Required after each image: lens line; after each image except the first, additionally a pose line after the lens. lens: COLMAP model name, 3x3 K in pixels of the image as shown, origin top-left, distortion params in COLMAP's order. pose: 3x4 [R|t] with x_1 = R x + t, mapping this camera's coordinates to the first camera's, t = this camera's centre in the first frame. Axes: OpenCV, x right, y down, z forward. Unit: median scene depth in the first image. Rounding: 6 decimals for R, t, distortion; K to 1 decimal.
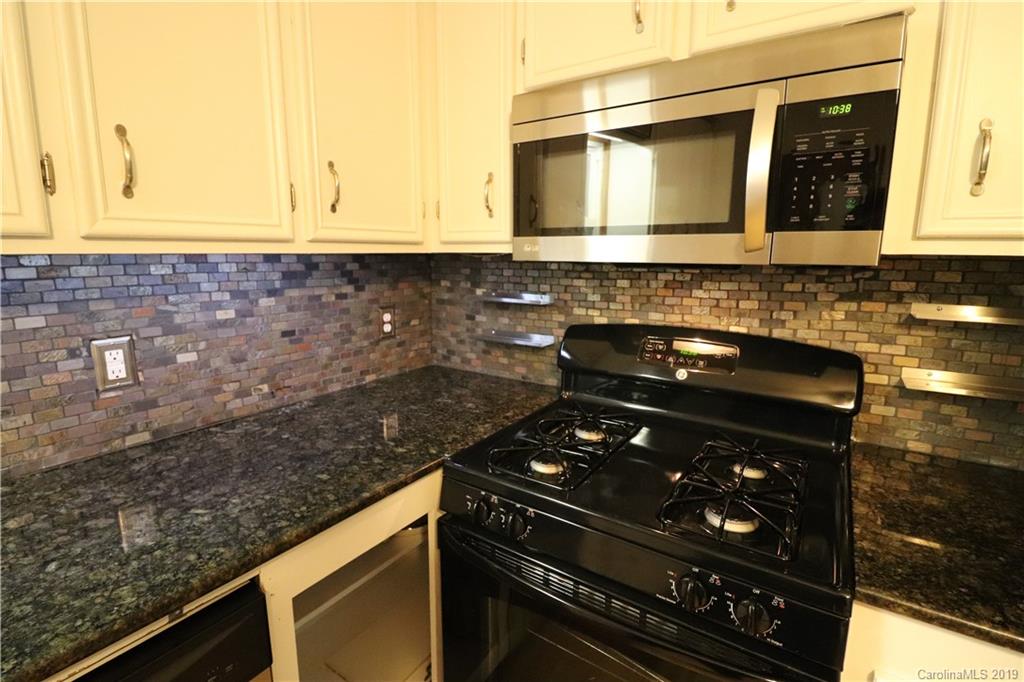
lens RADIAL K [[474.7, 0, 513.2], [0, 474.7, 337.0], [0, 0, 1]] dist [-0.004696, -0.009325]
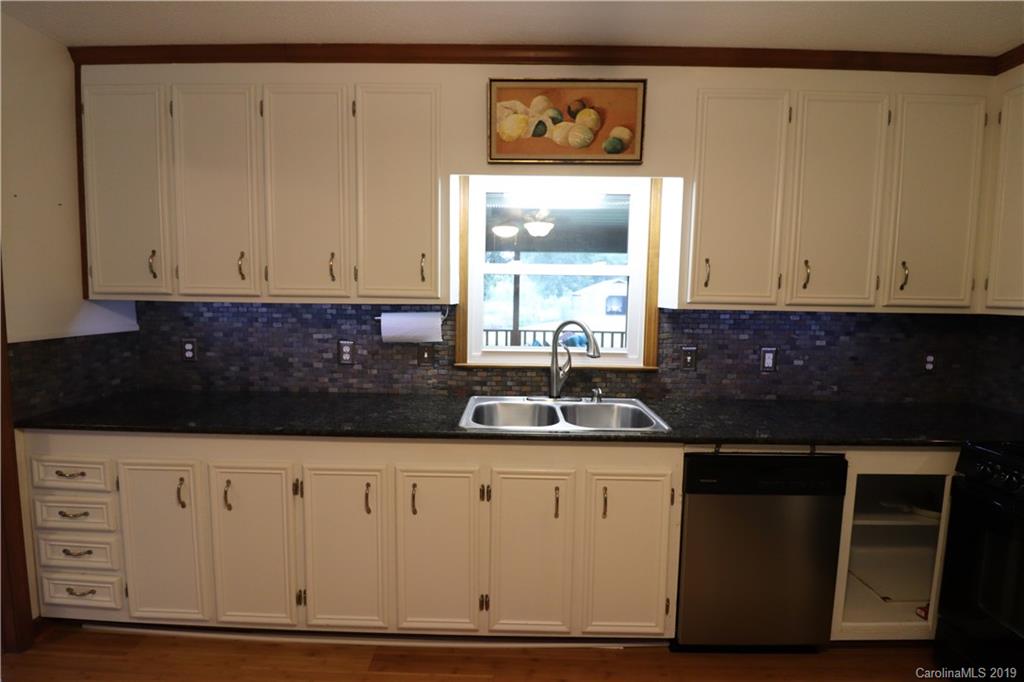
lens RADIAL K [[474.7, 0, 509.9], [0, 474.7, 336.2], [0, 0, 1]] dist [-0.004696, -0.009325]
pose [[0.548820, 0.075559, -0.832519, 0.274903], [-0.160057, 0.986979, -0.015937, 0.157893], [0.820475, 0.141997, 0.553767, -1.076762]]
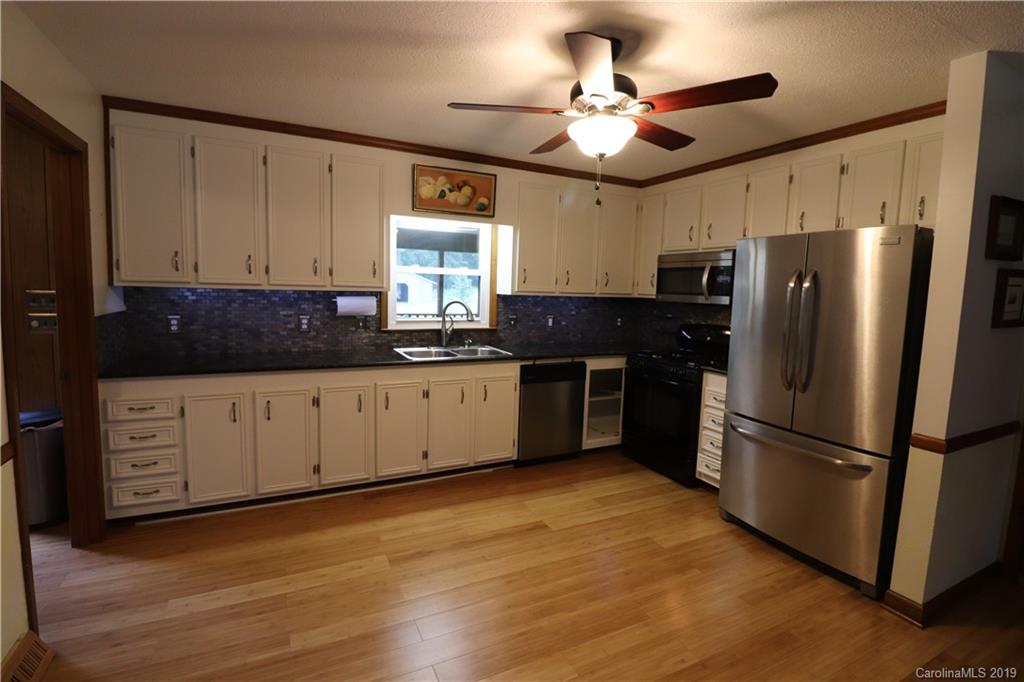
lens RADIAL K [[474.7, 0, 514.6], [0, 474.7, 336.5], [0, 0, 1]] dist [-0.004696, -0.009325]
pose [[0.872220, 0.071398, -0.483874, 0.789906], [-0.111624, 0.992238, -0.054801, 0.395178], [0.476206, 0.101811, 0.873420, -2.439735]]
